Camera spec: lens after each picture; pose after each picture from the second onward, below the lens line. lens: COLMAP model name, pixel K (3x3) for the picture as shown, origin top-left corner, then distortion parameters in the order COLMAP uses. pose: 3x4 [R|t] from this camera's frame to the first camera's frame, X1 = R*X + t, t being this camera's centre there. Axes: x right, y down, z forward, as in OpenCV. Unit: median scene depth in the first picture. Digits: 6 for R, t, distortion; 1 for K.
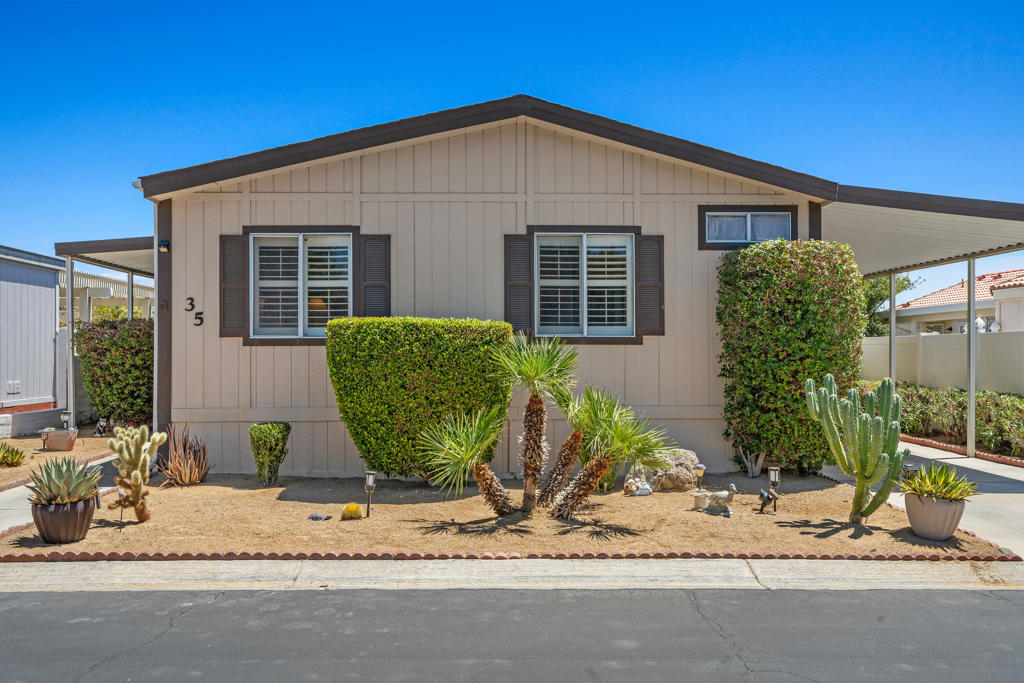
lens RADIAL K [[840.5, 0, 512.0], [0, 840.5, 341.5], [0, 0, 1]] dist [-0.000071, 0.002313]
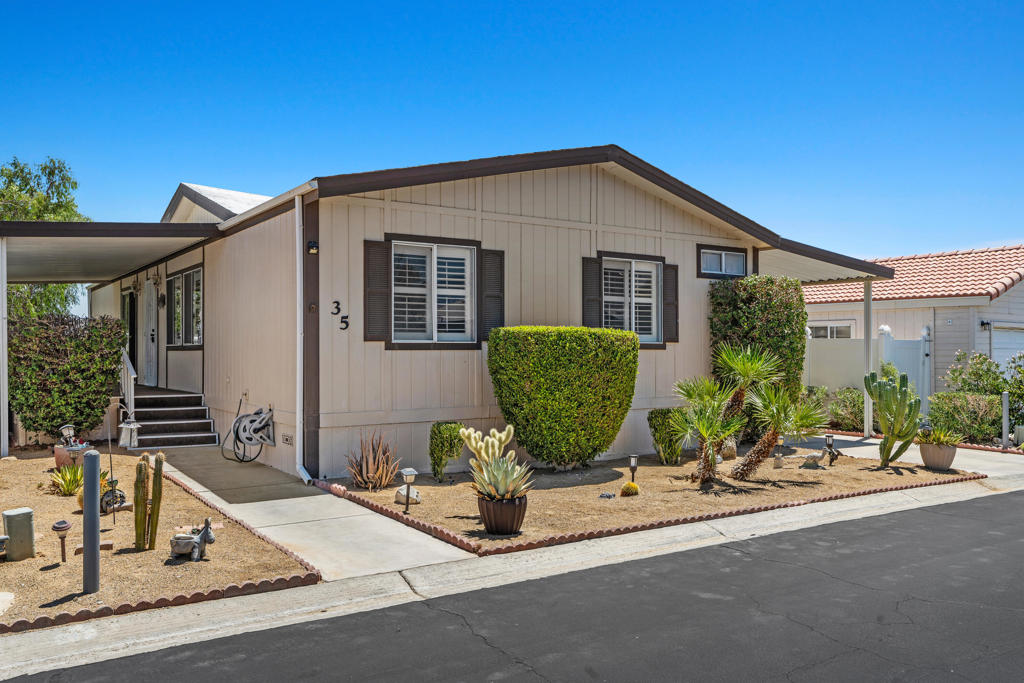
lens RADIAL K [[840.5, 0, 512.0], [0, 840.5, 341.5], [0, 0, 1]] dist [-0.000071, 0.002313]
pose [[0.838168, 0.008091, 0.545352, -0.744186], [-0.009182, 0.999958, -0.000723, -0.005690], [-0.545335, -0.004401, 0.838207, 0.055841]]
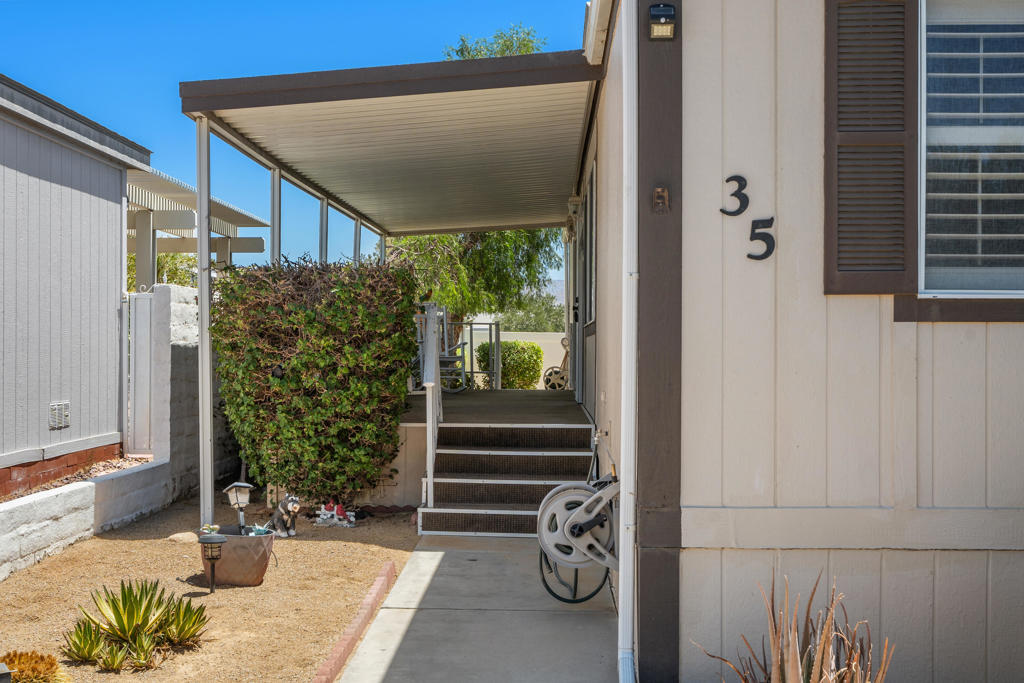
lens RADIAL K [[1230.5, 0, 512.0], [0, 1230.5, 341.5], [0, 0, 1]] dist [-0.032791, -0.027470]
pose [[0.998273, 0.008423, -0.058137, -0.439981], [-0.007969, 0.999936, 0.008034, 0.010688], [0.058201, -0.007557, 0.998276, 0.502110]]
